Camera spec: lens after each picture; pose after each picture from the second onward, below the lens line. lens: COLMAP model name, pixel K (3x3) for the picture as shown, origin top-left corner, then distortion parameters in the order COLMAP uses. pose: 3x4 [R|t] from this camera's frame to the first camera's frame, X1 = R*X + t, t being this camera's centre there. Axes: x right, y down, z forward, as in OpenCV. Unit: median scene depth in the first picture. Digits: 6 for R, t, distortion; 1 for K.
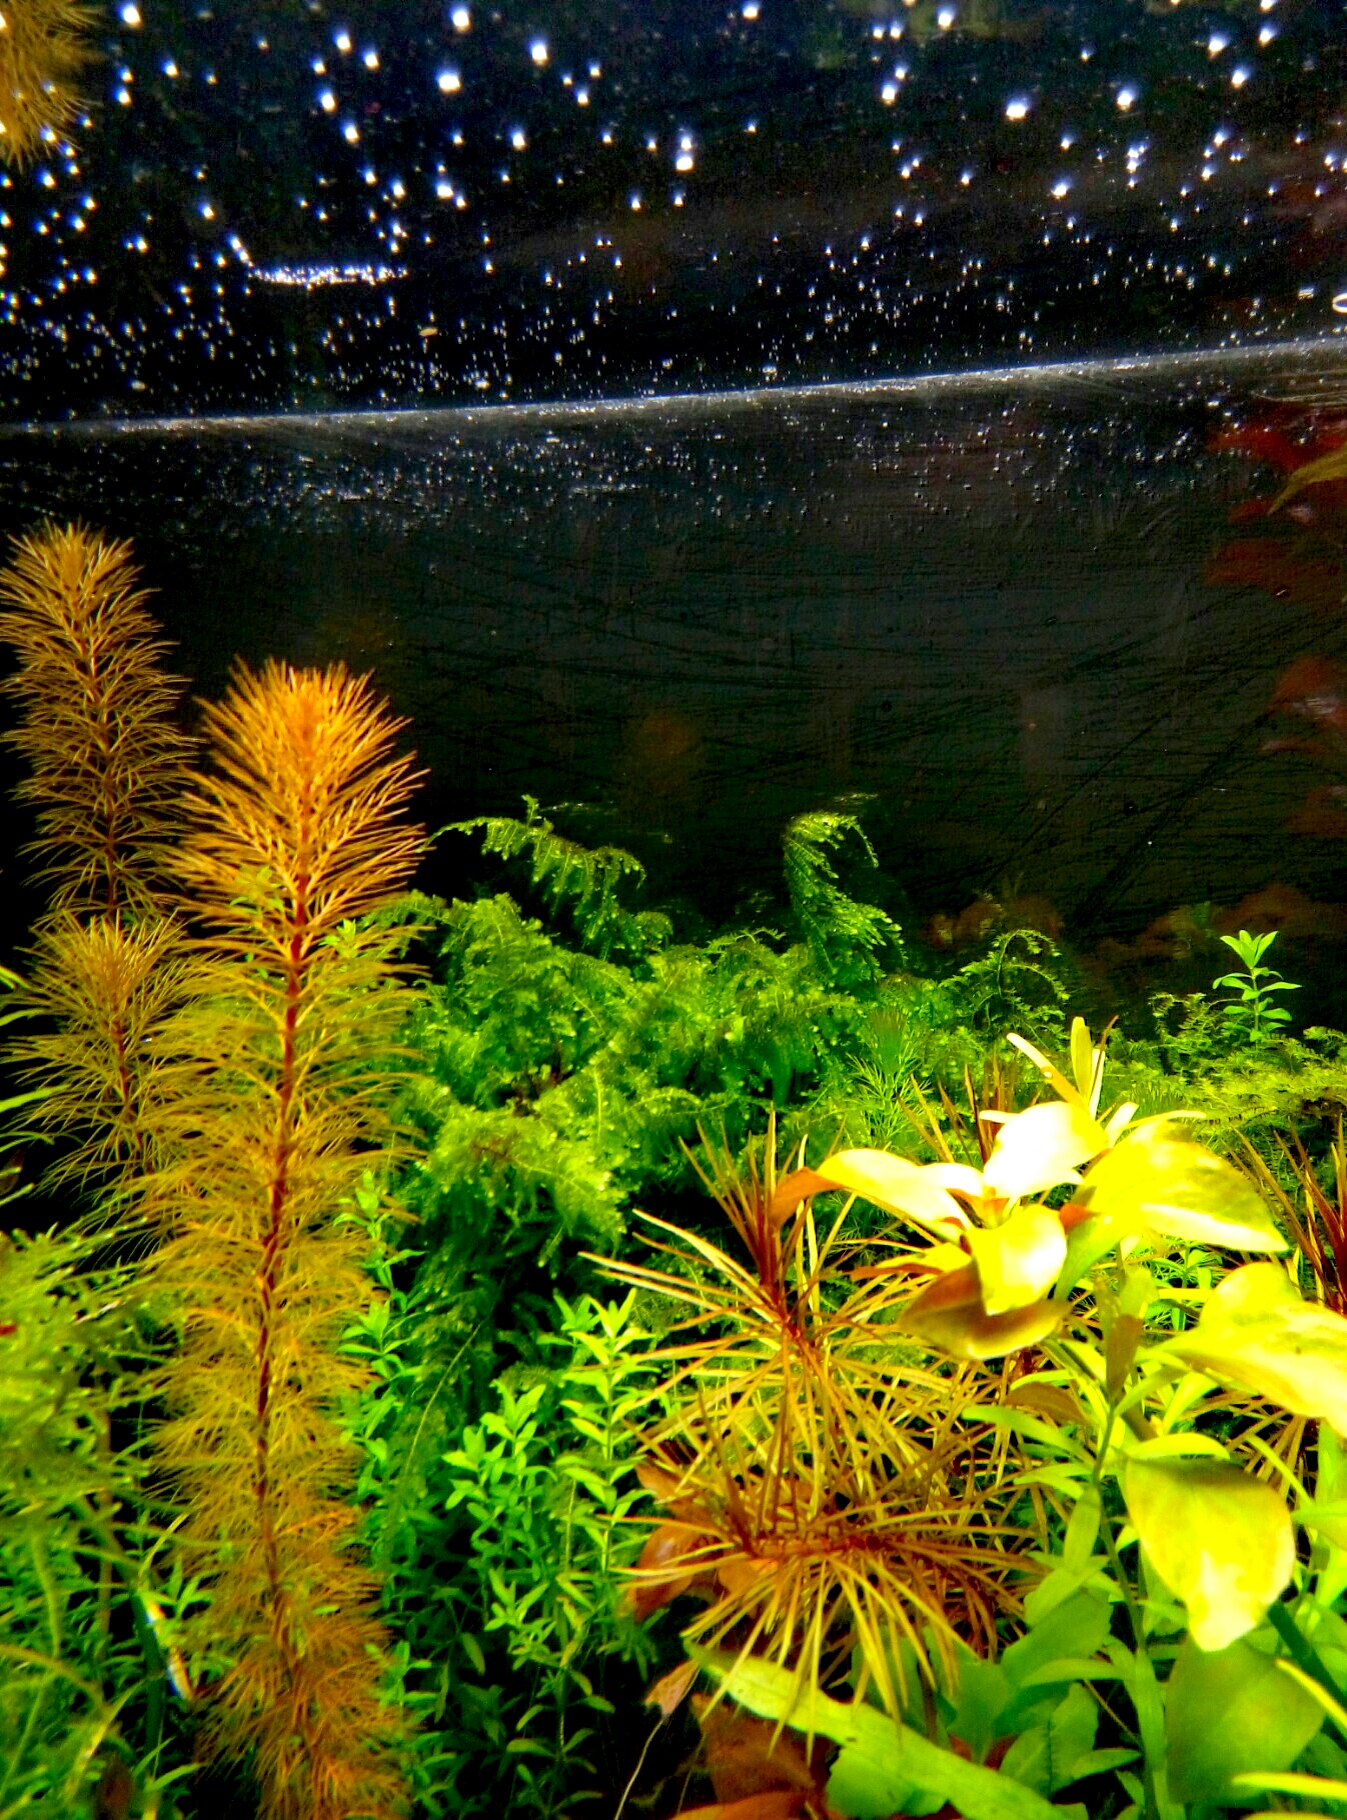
lens RADIAL K [[1362.6, 0, 663.2], [0, 1362.6, 916.3], [0, 0, 1]] dist [0.000039, -0.093689]
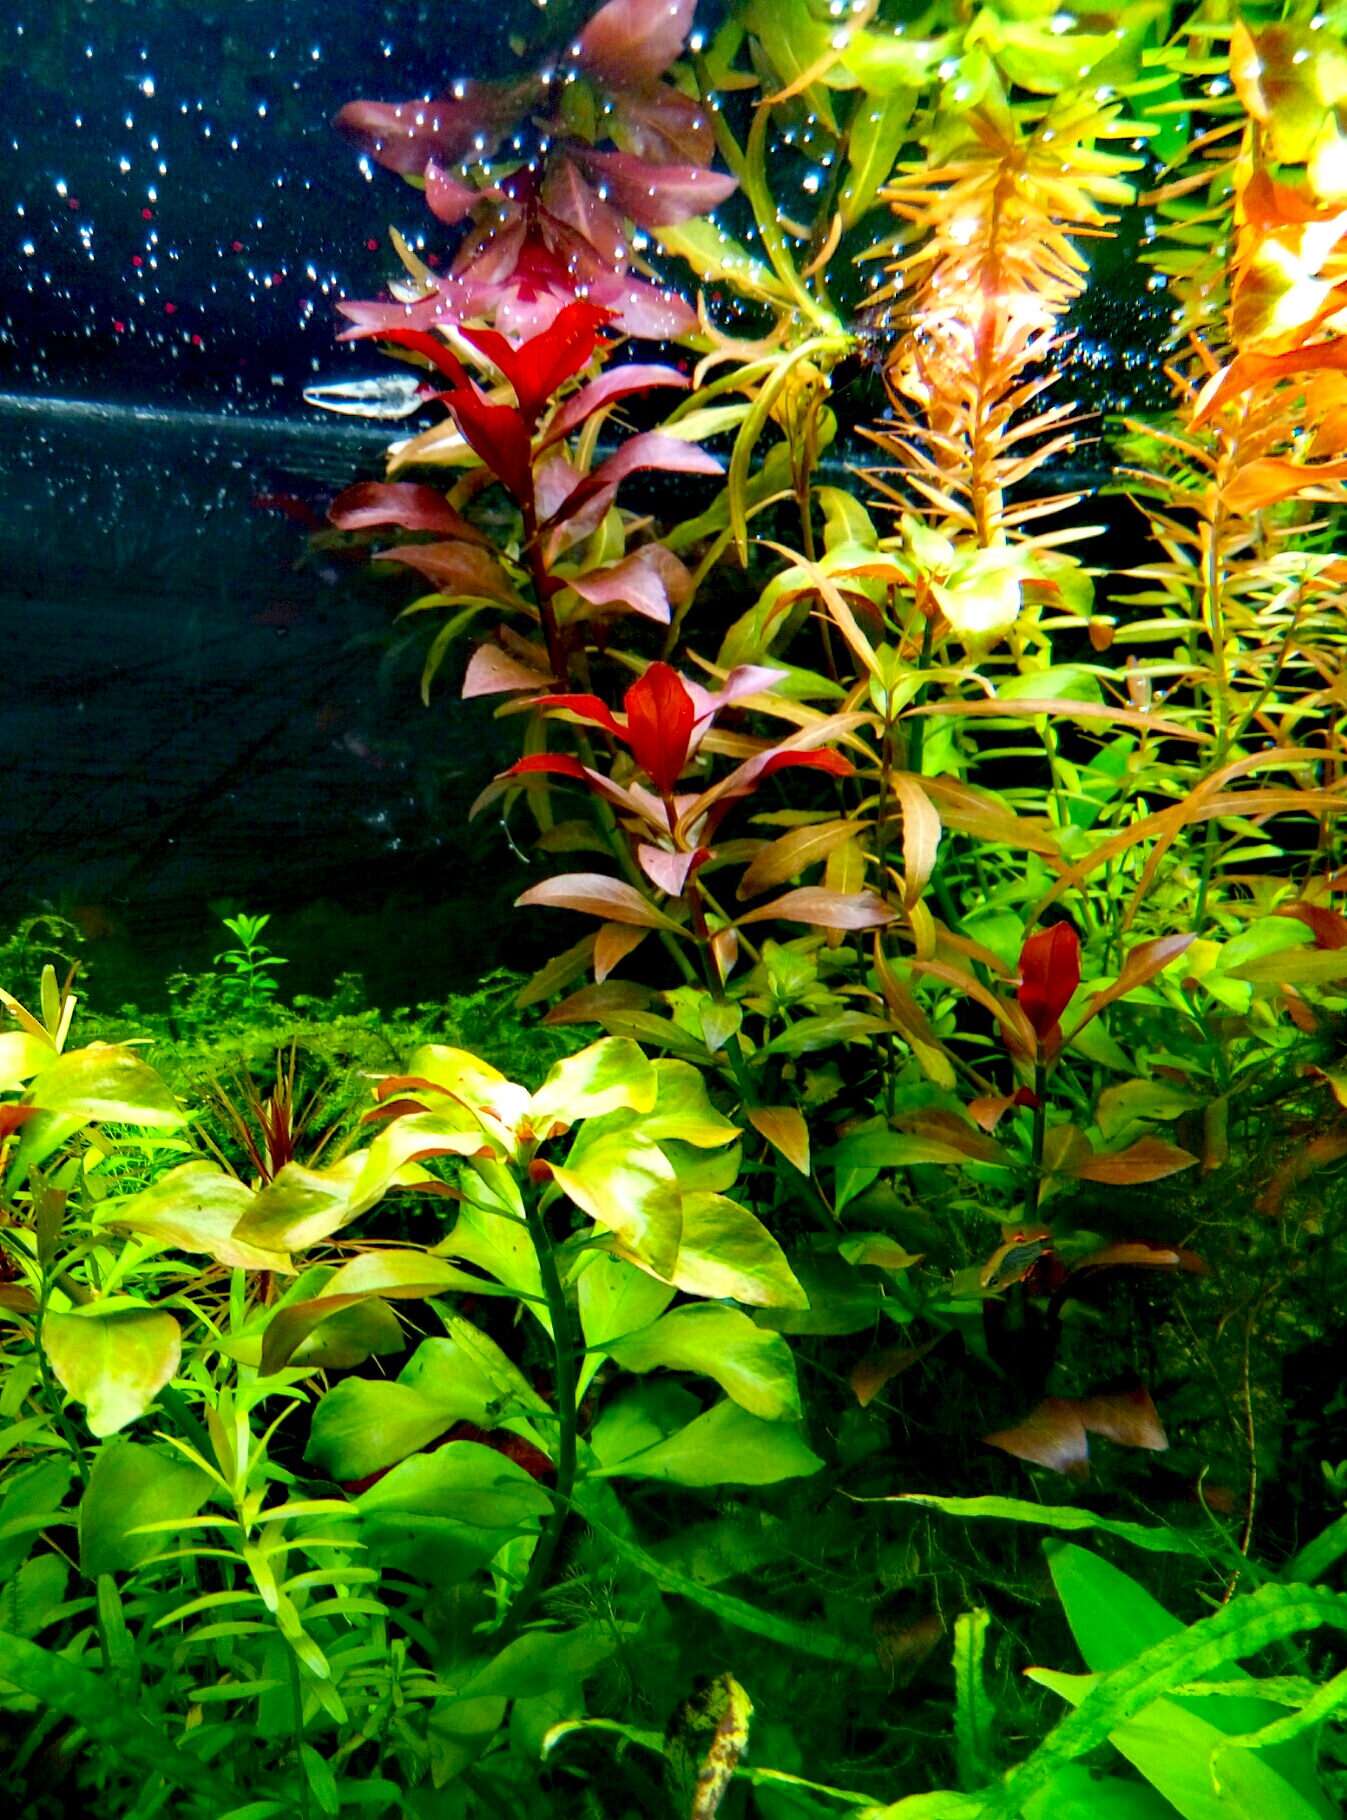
lens RADIAL K [[1362.6, 0, 663.2], [0, 1362.6, 916.3], [0, 0, 1]] dist [0.000039, -0.093689]
pose [[0.821246, 0.013717, 0.570410, 0.058927], [0.009986, 0.999212, -0.038406, 0.061153], [-0.570487, 0.037237, 0.820462, -0.164127]]
